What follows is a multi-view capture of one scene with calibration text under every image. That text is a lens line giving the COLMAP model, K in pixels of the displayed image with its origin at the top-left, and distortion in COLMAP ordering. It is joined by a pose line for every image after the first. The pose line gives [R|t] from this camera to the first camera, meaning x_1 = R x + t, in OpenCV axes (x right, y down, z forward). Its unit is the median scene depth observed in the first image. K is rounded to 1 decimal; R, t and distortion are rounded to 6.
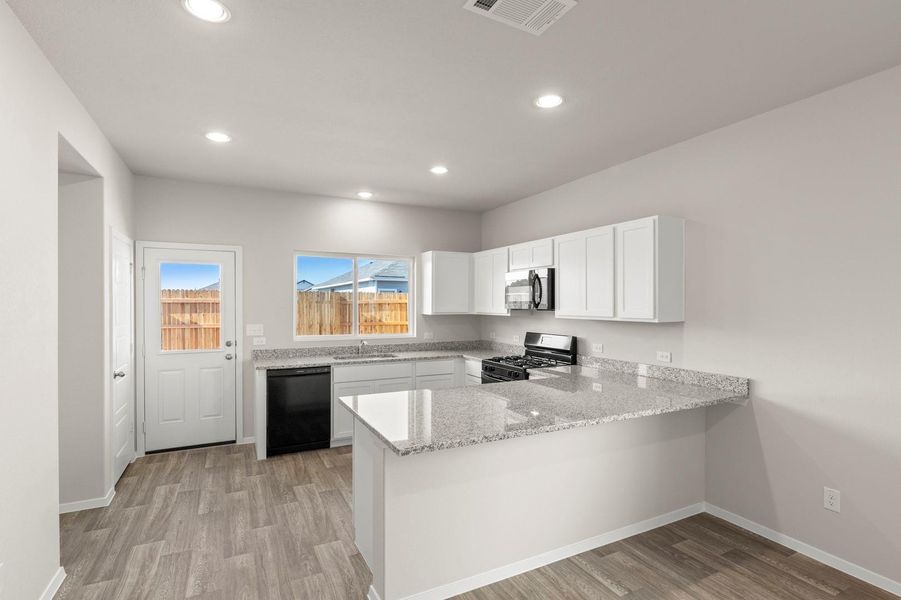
lens RADIAL K [[438.2, 0, 452.8], [0, 438.2, 299.0], [0, 0, 1]] dist [-0.001472, -0.000109]
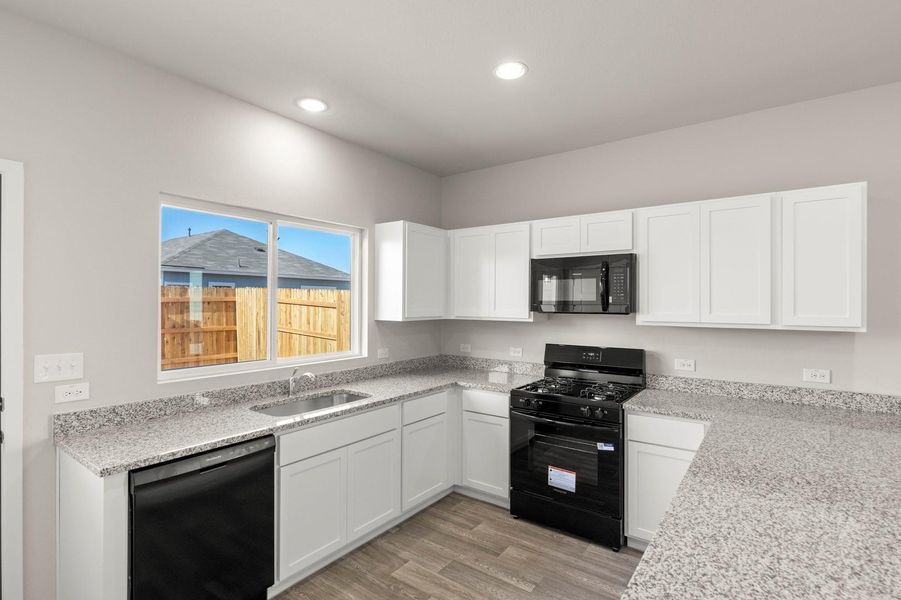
lens RADIAL K [[438.2, 0, 452.8], [0, 438.2, 299.0], [0, 0, 1]] dist [-0.001472, -0.000109]
pose [[0.891886, 0.003916, 0.452244, -0.292276], [-0.006090, 0.999976, 0.003352, 0.000911], [-0.452220, -0.005744, 0.891888, 0.432397]]
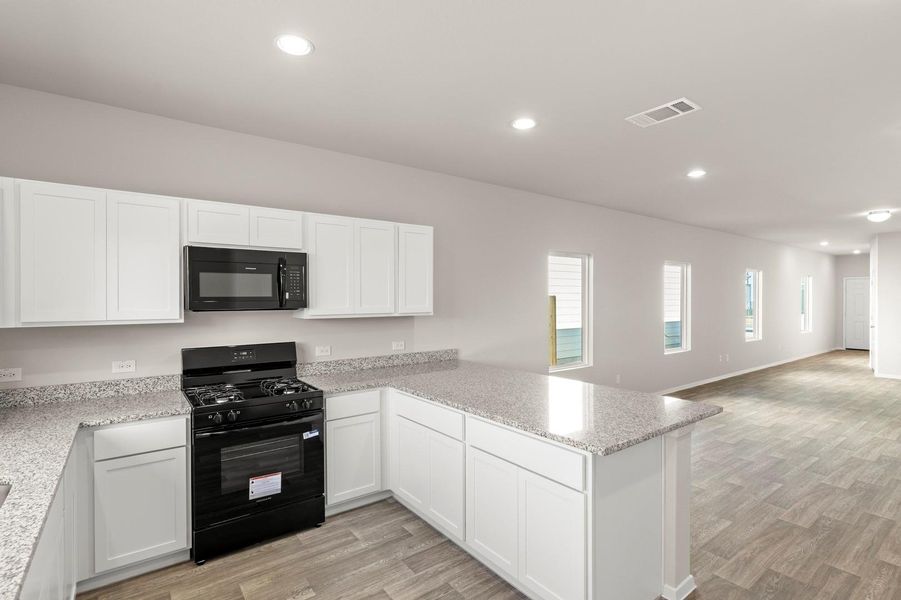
lens RADIAL K [[438.2, 0, 452.8], [0, 438.2, 299.0], [0, 0, 1]] dist [-0.001472, -0.000109]
pose [[-0.171076, -0.001375, 0.985257, -0.476895], [-0.006532, 0.999979, 0.000262, 0.005435], [-0.985236, -0.006390, -0.171082, 0.745264]]
